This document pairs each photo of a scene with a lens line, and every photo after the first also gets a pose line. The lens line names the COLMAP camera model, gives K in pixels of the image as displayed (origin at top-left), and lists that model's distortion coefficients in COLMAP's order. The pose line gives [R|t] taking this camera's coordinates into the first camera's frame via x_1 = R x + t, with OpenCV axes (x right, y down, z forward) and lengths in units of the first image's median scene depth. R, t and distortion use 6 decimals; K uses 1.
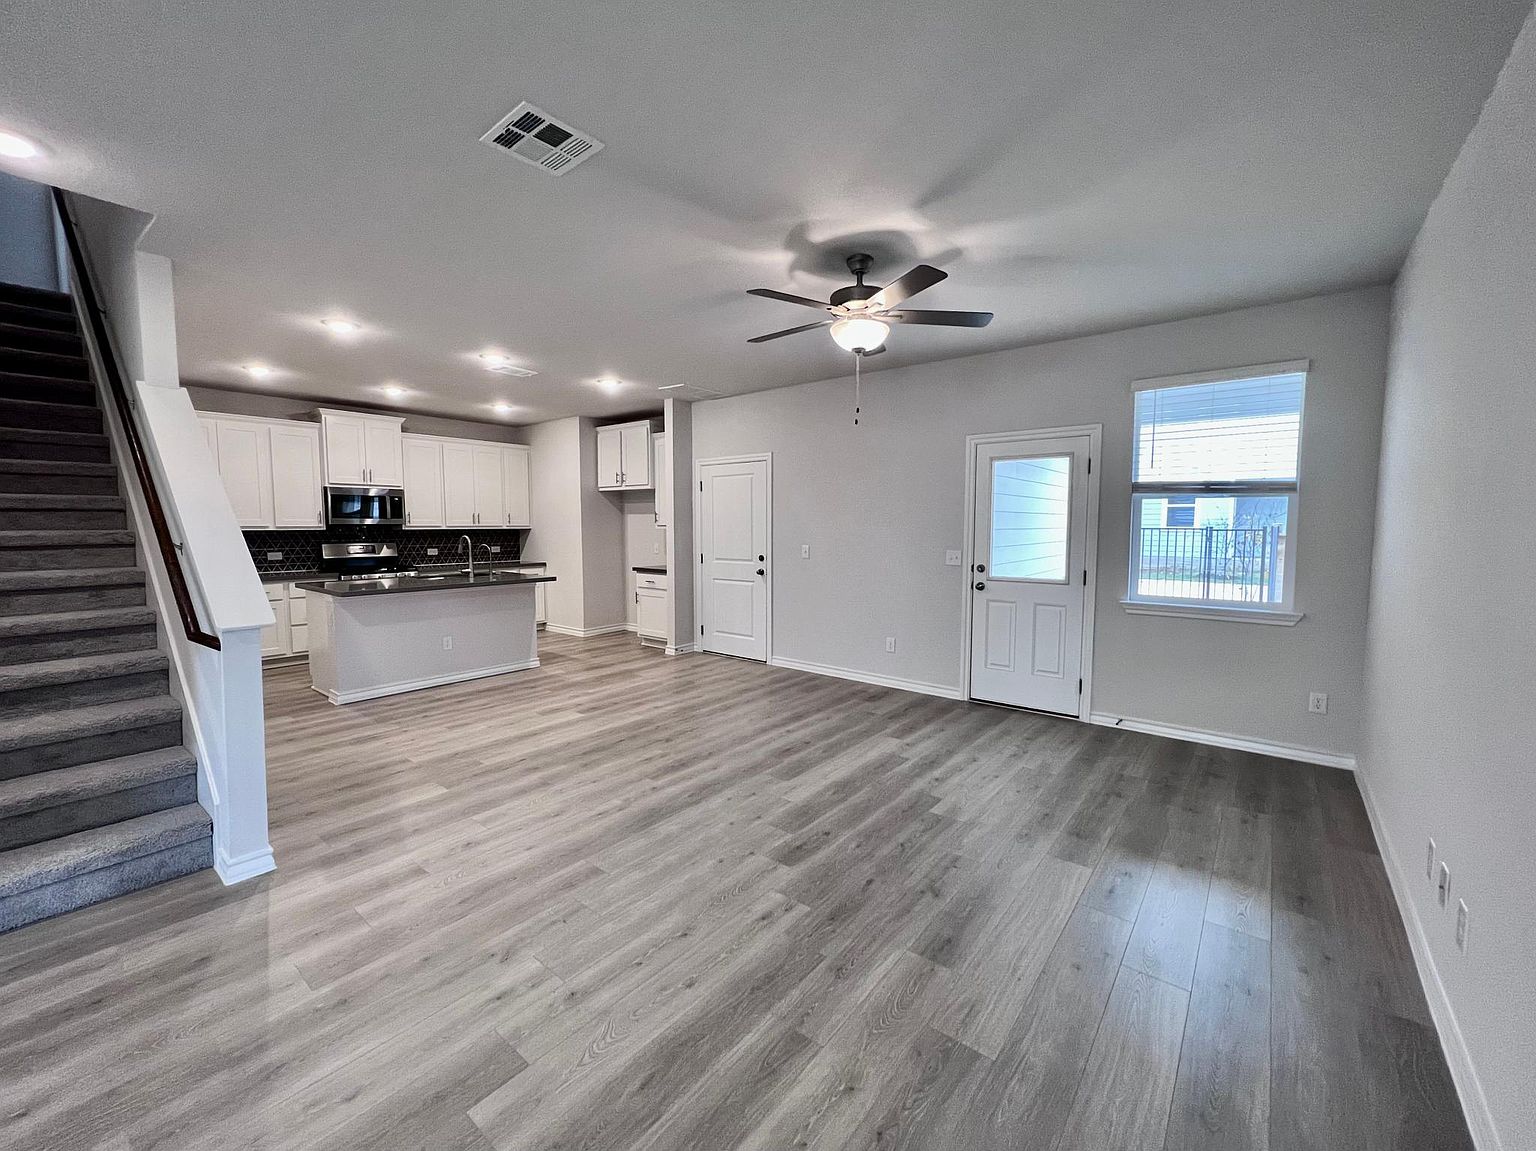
lens RADIAL K [[632.5, 0, 769.5], [0, 632.5, 574.4], [0, 0, 1]] dist [0.000041, 0.000025]
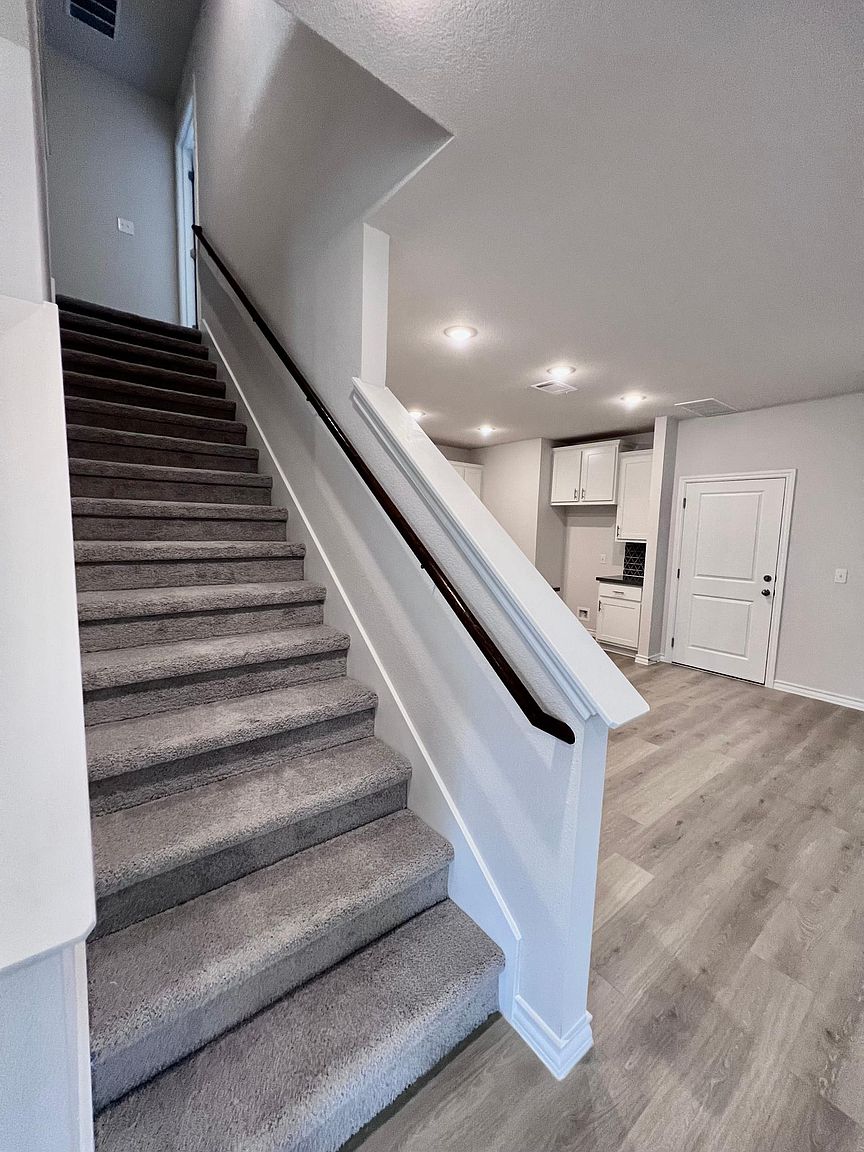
lens RADIAL K [[474.4, 0, 437.1], [0, 474.4, 568.3], [0, 0, 1]] dist [0.000041, 0.000025]
pose [[0.976717, 0.046833, -0.209356, -0.449663], [-0.045738, 0.998903, 0.010071, -0.032186], [0.209598, -0.000261, 0.977788, 0.228345]]
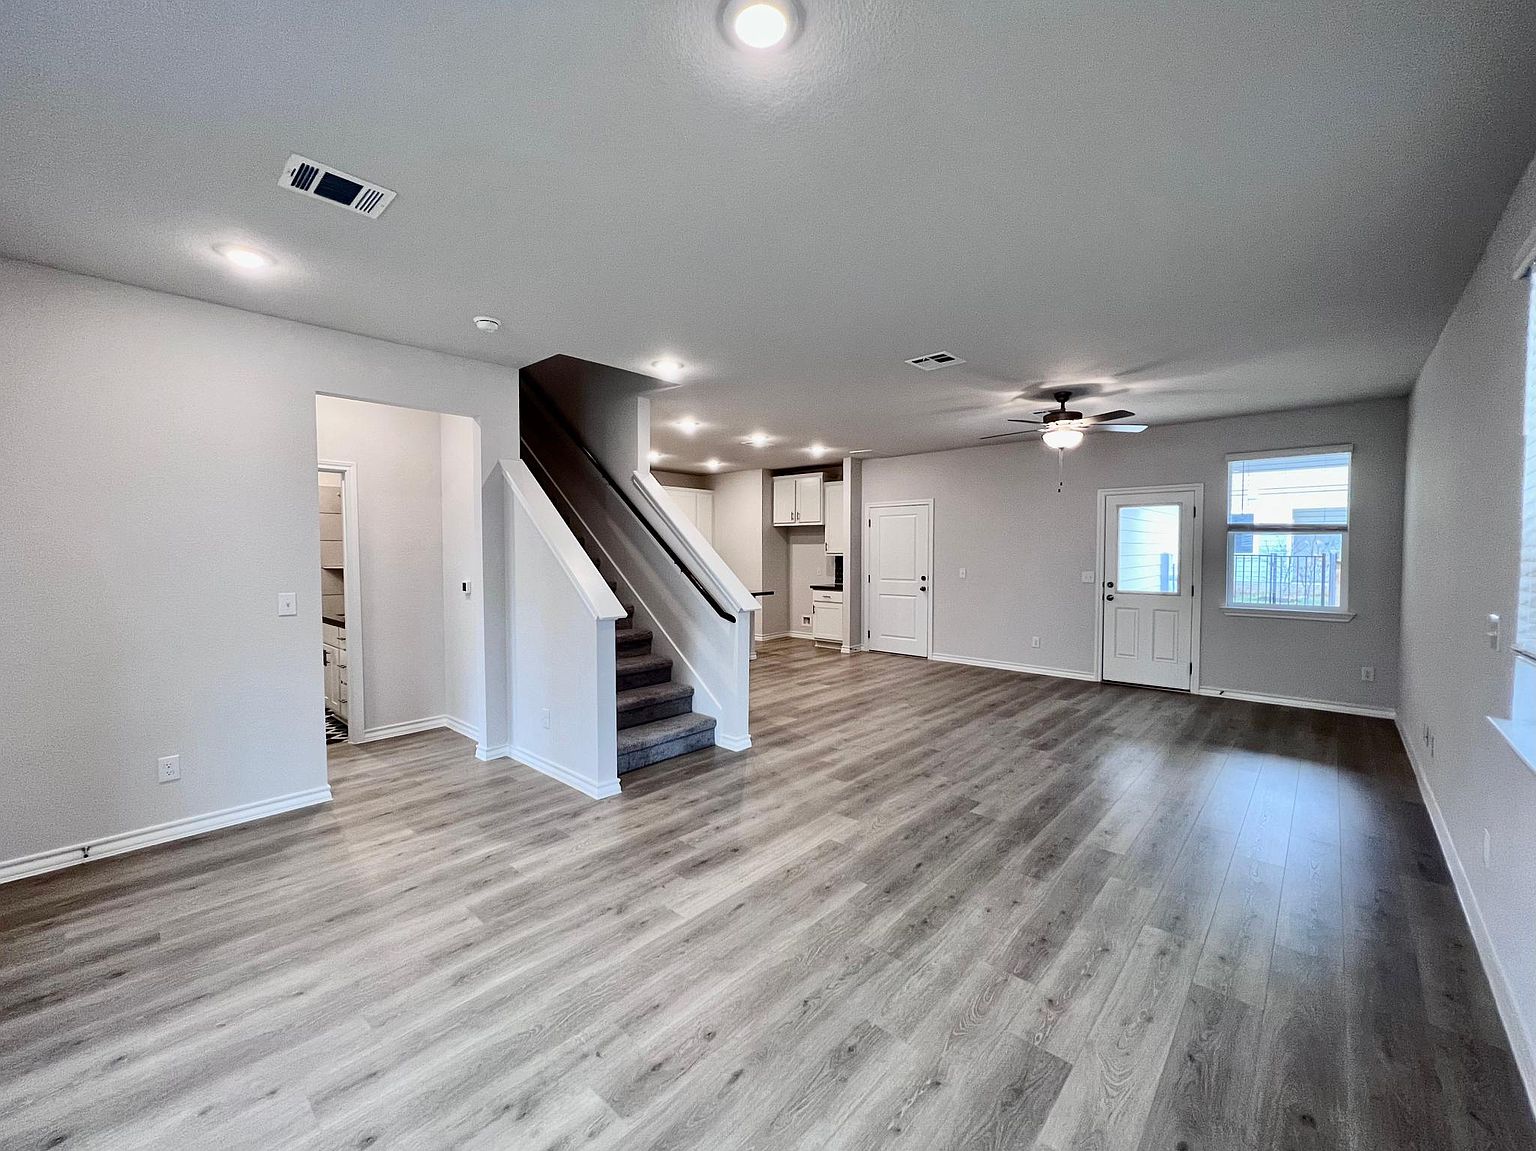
lens RADIAL K [[632.5, 0, 766.5], [0, 632.5, 573.9], [0, 0, 1]] dist [0.000041, 0.000025]
pose [[0.998283, 0.001872, -0.058542, -0.330227], [-0.004296, 0.999137, -0.041306, 0.026568], [0.058414, 0.041487, 0.997430, -0.416817]]
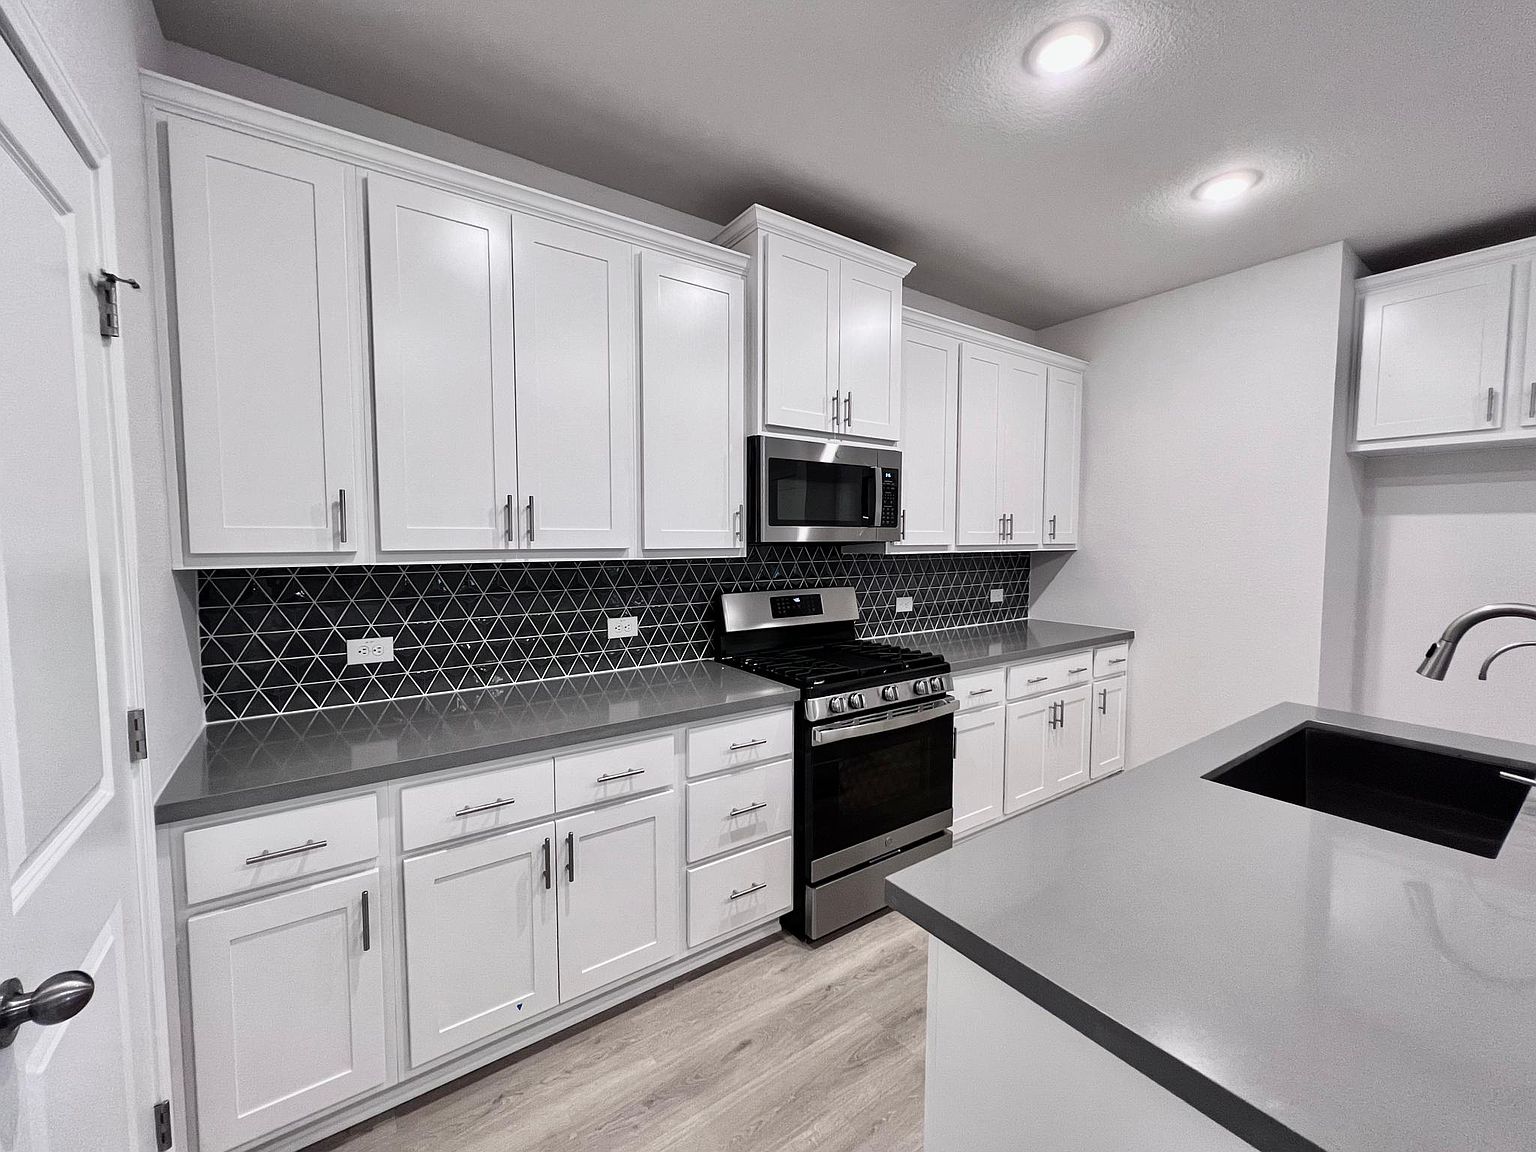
lens RADIAL K [[632.5, 0, 770.1], [0, 632.5, 576.3], [0, 0, 1]] dist [0.000041, 0.000025]
pose [[0.960604, 0.017991, -0.277338, -0.780308], [-0.022722, 0.999646, -0.013853, -0.073109], [0.276990, 0.019609, 0.960673, 0.872127]]
